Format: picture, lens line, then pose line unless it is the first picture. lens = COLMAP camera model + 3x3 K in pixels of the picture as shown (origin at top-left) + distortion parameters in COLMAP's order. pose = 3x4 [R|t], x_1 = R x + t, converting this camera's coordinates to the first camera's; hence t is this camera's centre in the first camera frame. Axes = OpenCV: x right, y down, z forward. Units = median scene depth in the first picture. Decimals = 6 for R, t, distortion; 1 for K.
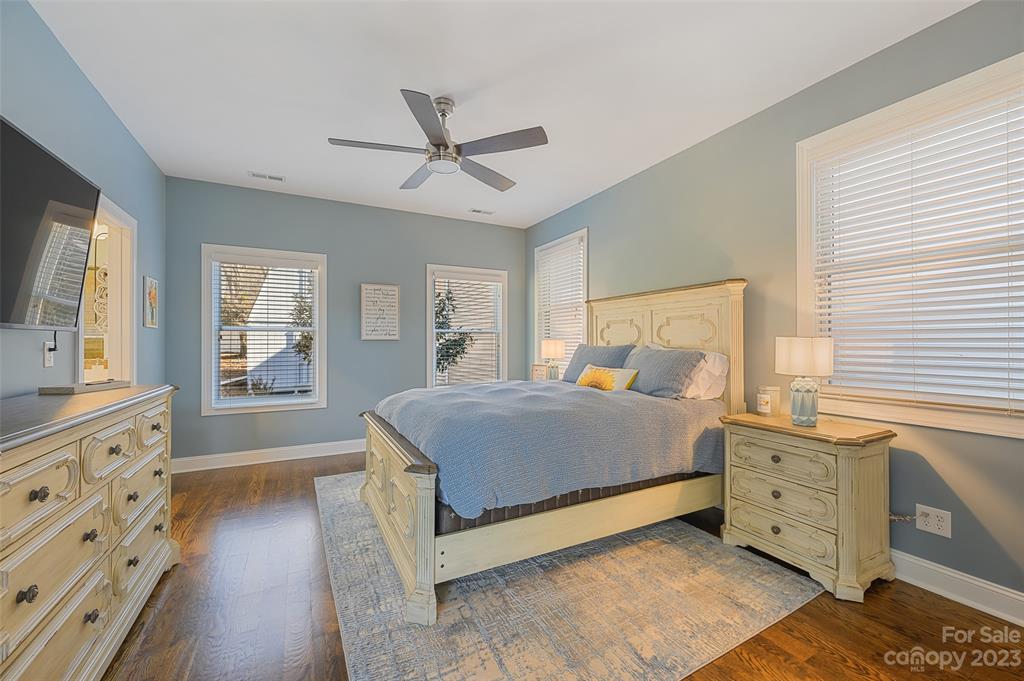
lens RADIAL K [[409.3, 0, 517.3], [0, 409.3, 342.6], [0, 0, 1]] dist [0.000896, -0.000211]
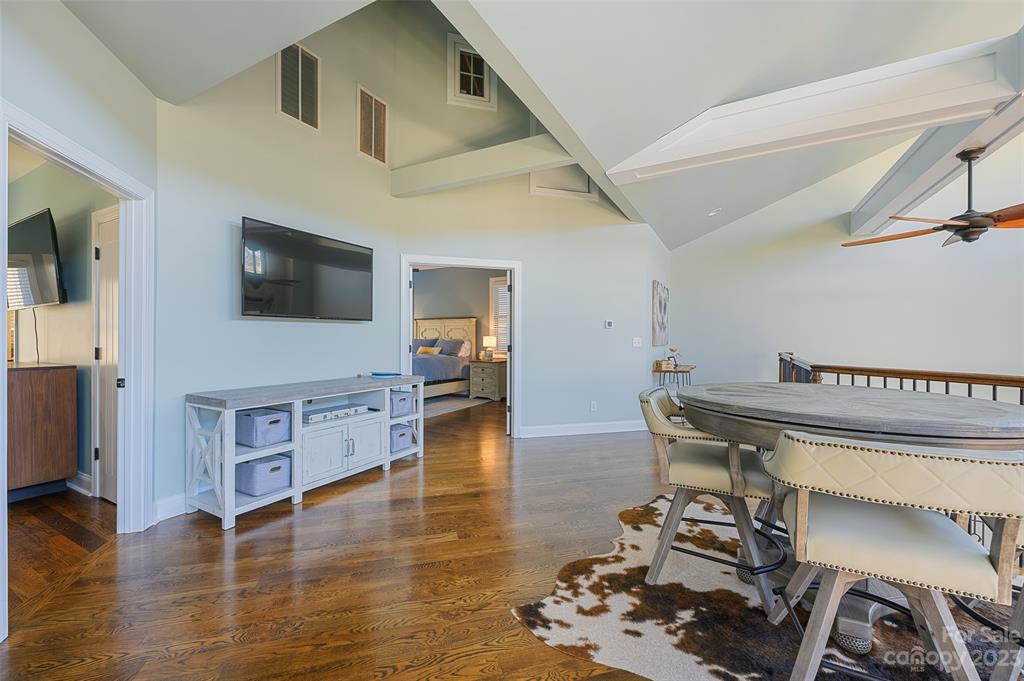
lens RADIAL K [[409.3, 0, 512.2], [0, 409.3, 340.5], [0, 0, 1]] dist [0.000896, -0.000211]
pose [[0.829292, 0.009281, 0.558738, -0.962657], [-0.010834, 0.999941, -0.000530, 0.018480], [-0.558710, -0.005614, 0.829344, -1.752475]]
